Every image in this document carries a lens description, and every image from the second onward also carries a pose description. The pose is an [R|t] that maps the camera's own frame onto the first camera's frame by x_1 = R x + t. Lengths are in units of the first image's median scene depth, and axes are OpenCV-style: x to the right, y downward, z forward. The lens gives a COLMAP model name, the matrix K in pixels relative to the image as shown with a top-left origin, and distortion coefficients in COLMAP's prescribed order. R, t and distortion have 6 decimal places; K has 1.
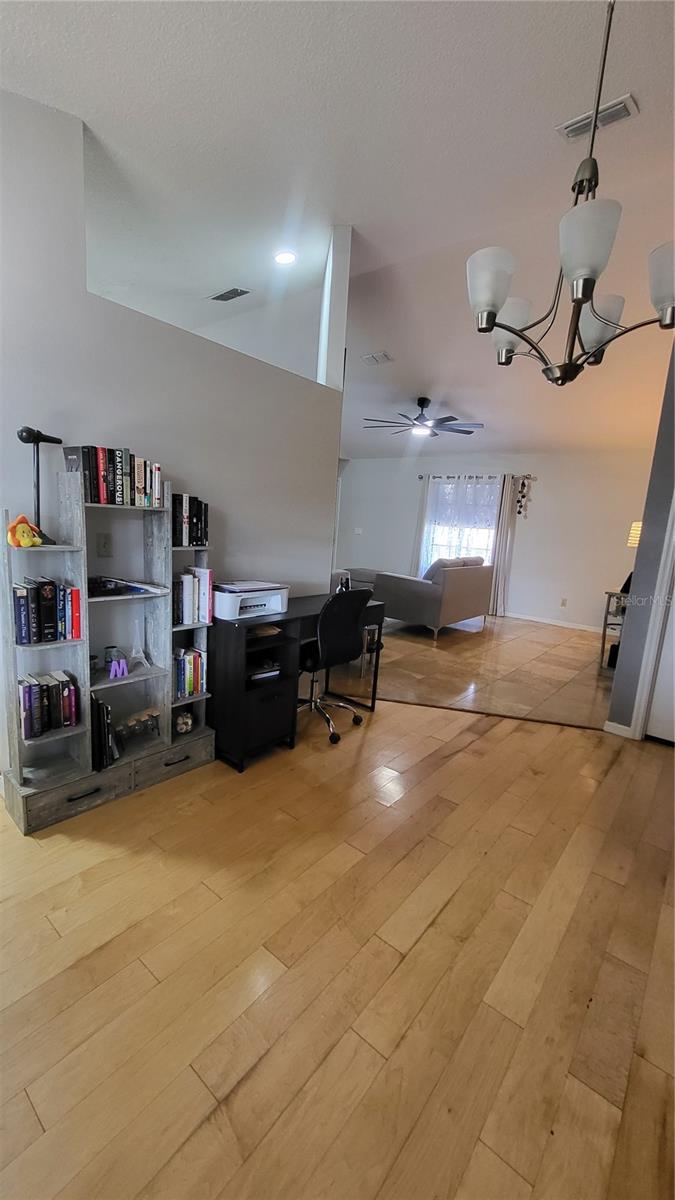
lens RADIAL K [[474.1, 0, 340.0], [0, 474.1, 603.7], [0, 0, 1]] dist [-0.000443, -0.000541]
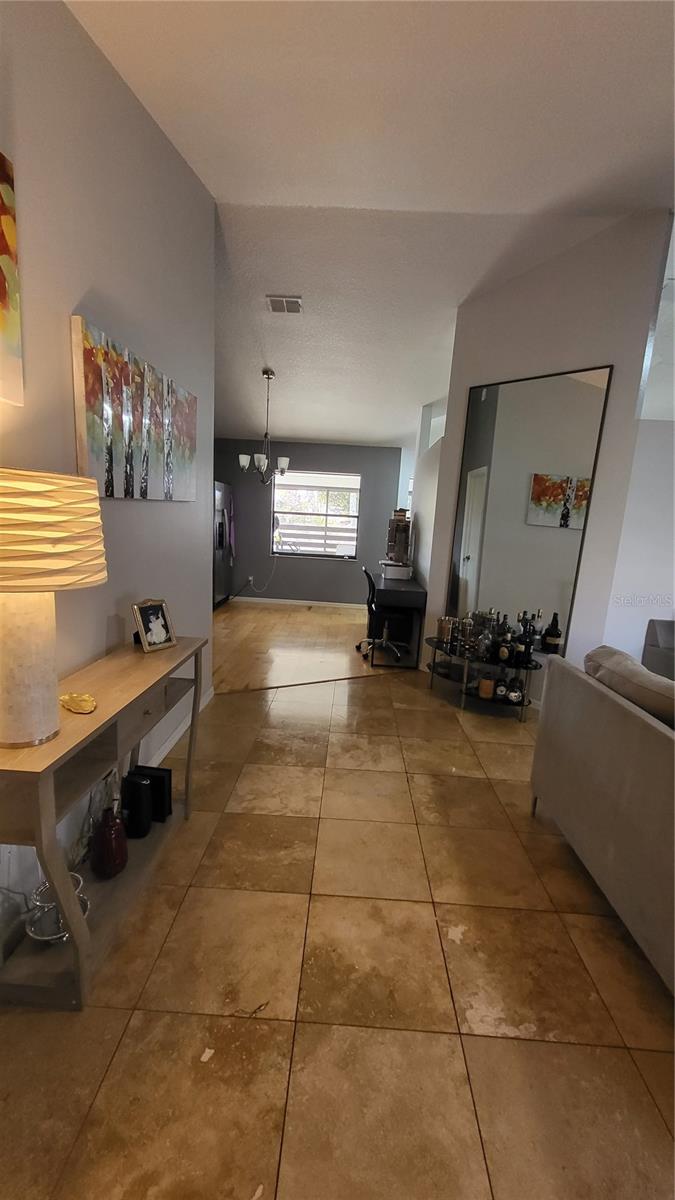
lens RADIAL K [[474.1, 0, 340.0], [0, 474.1, 603.7], [0, 0, 1]] dist [-0.000443, -0.000541]
pose [[-0.781004, 0.004560, -0.624509, 0.476457], [-0.215572, 0.936544, 0.276432, -0.146048], [0.586141, 0.350521, -0.730462, 0.897051]]
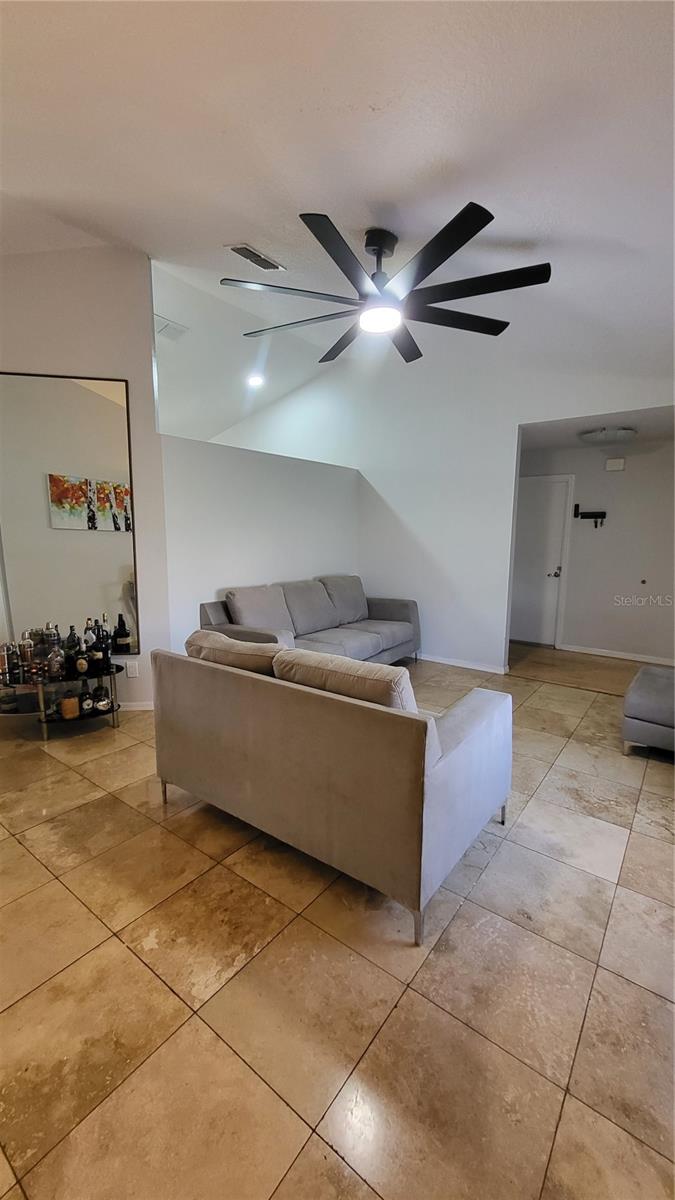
lens RADIAL K [[474.1, 0, 340.0], [0, 474.1, 603.7], [0, 0, 1]] dist [-0.000443, -0.000541]
pose [[0.052485, 0.086605, -0.994859, 0.510257], [-0.178543, 0.980994, 0.075979, -0.139341], [0.982531, 0.173638, 0.066950, 0.863411]]
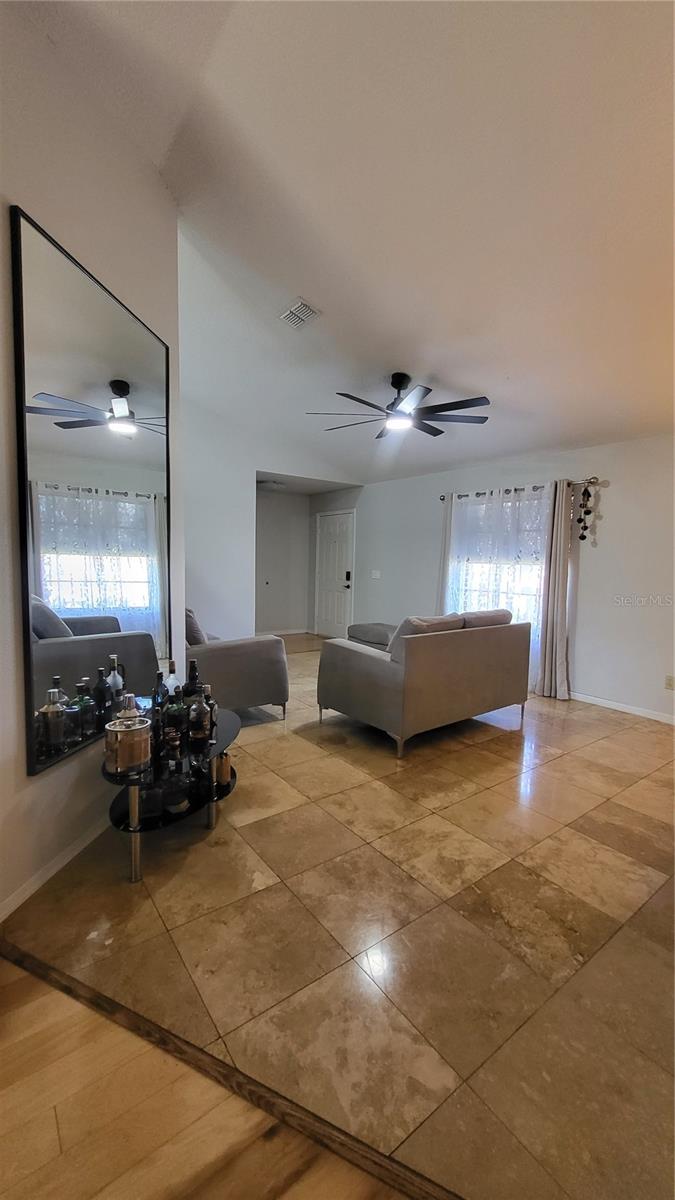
lens RADIAL K [[474.1, 0, 340.0], [0, 474.1, 603.7], [0, 0, 1]] dist [-0.000443, -0.000541]
pose [[0.971585, -0.023174, -0.235552, 0.211678], [0.001256, 0.995686, -0.092775, -0.045297], [0.236686, 0.089843, 0.967423, 0.317985]]
